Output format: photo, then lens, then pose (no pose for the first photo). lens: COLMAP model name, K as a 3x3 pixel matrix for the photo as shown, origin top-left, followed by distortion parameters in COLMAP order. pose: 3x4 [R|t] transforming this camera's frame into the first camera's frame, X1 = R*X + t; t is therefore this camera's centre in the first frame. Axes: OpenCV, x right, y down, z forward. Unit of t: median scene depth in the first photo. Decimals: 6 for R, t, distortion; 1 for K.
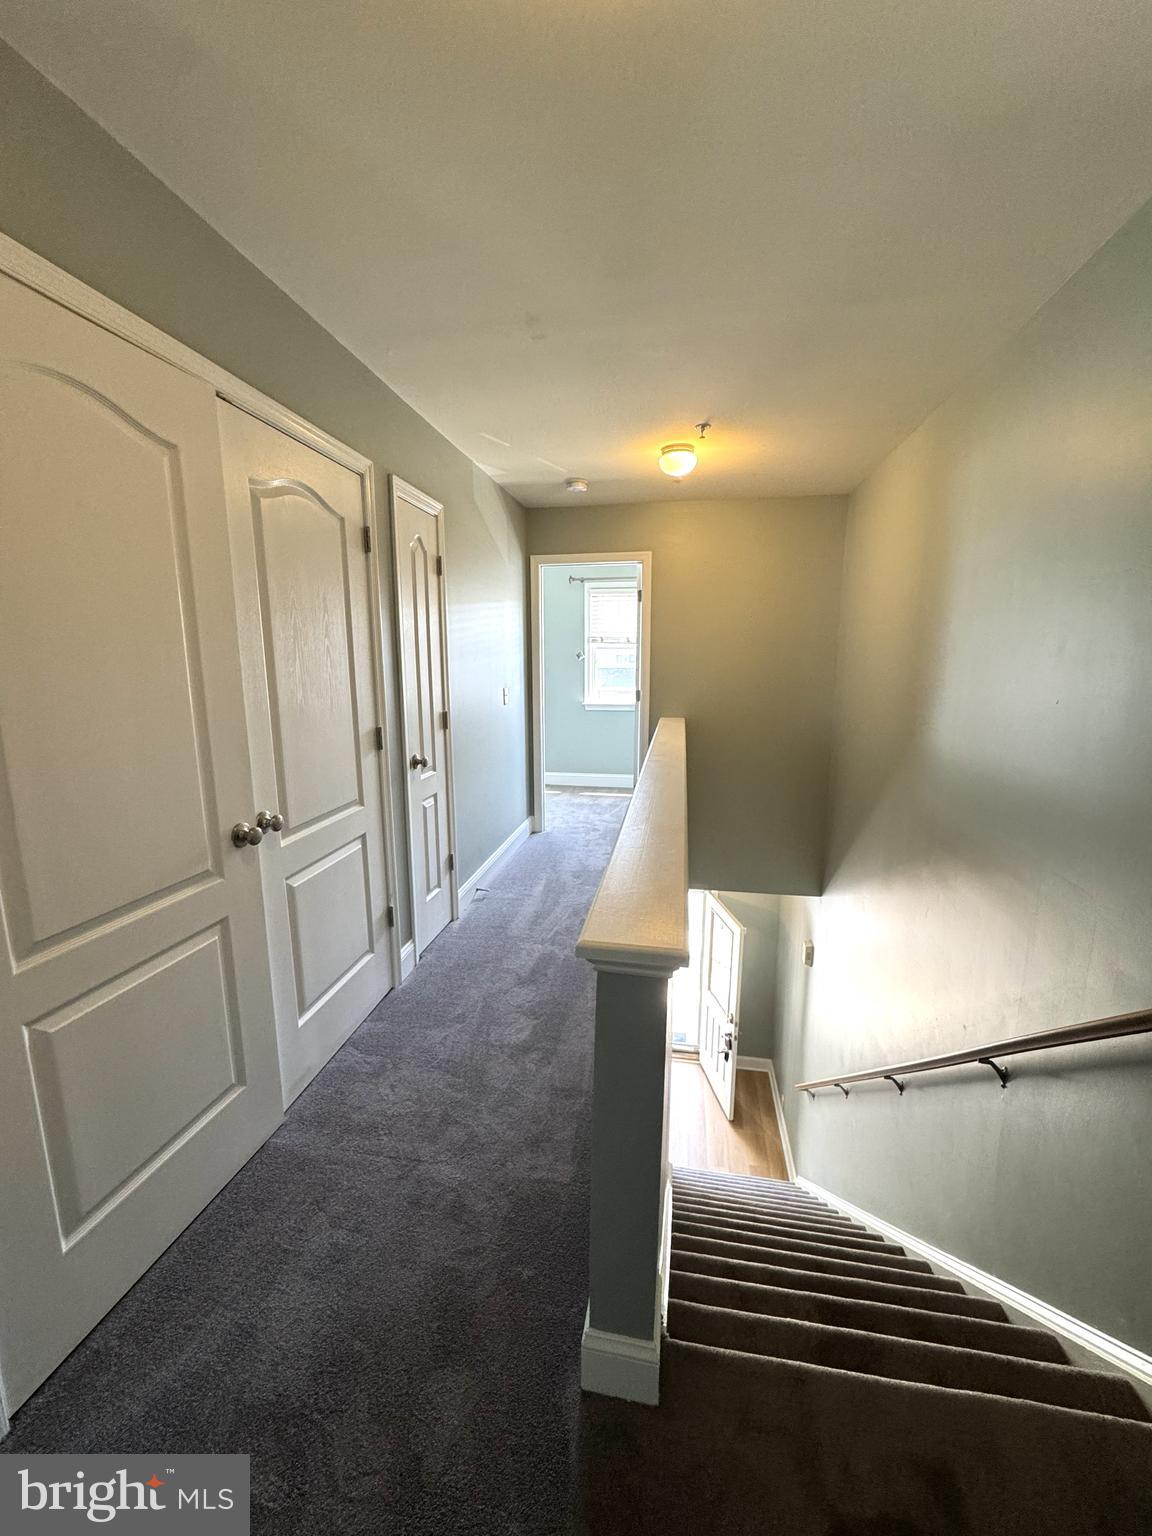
lens RADIAL K [[611.3, 0, 577.7], [0, 611.3, 766.0], [0, 0, 1]] dist [-0.007062, 0.001310]
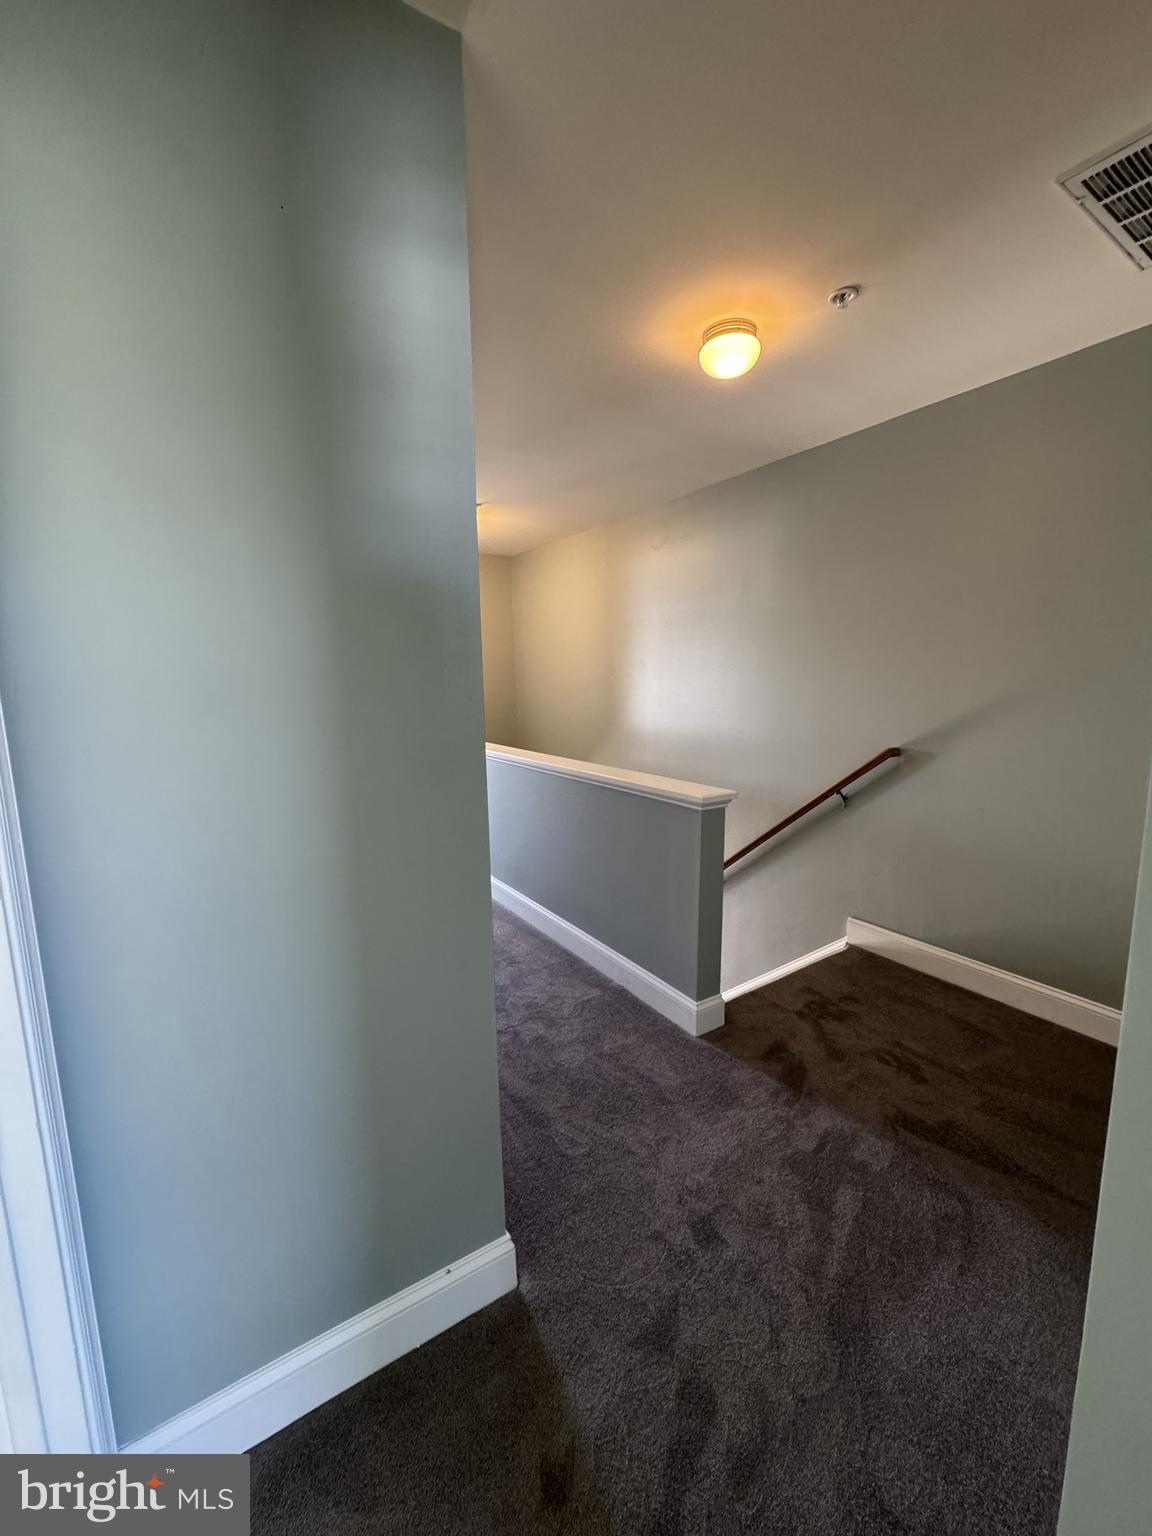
lens RADIAL K [[611.3, 0, 573.9], [0, 611.3, 767.0], [0, 0, 1]] dist [-0.007062, 0.001310]
pose [[0.733395, -0.113235, 0.670305, -0.452176], [0.137324, 0.990379, 0.017057, 0.021917], [-0.665788, 0.079540, 0.741890, -0.080866]]
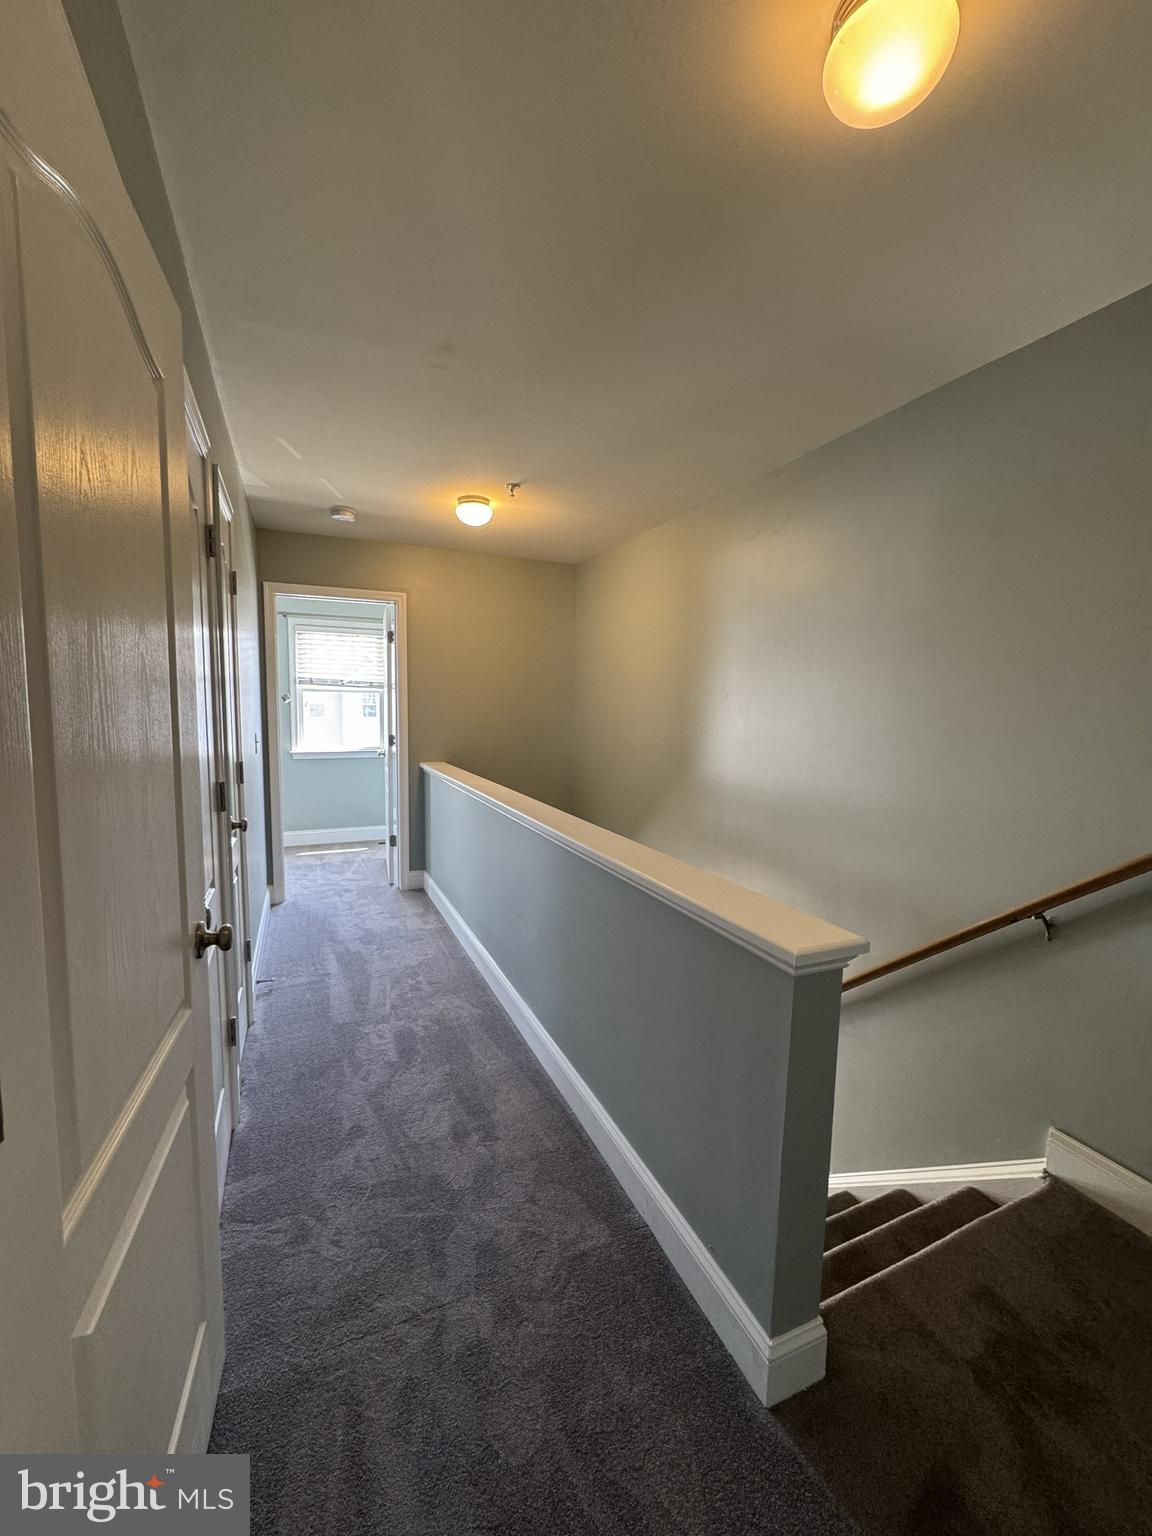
lens RADIAL K [[611.3, 0, 576.3], [0, 611.3, 765.5], [0, 0, 1]] dist [-0.007062, 0.001310]
pose [[0.830093, -0.041753, 0.556060, -0.232718], [0.084364, 0.995118, -0.051219, -0.004784], [-0.551207, 0.089428, 0.829562, 0.072251]]
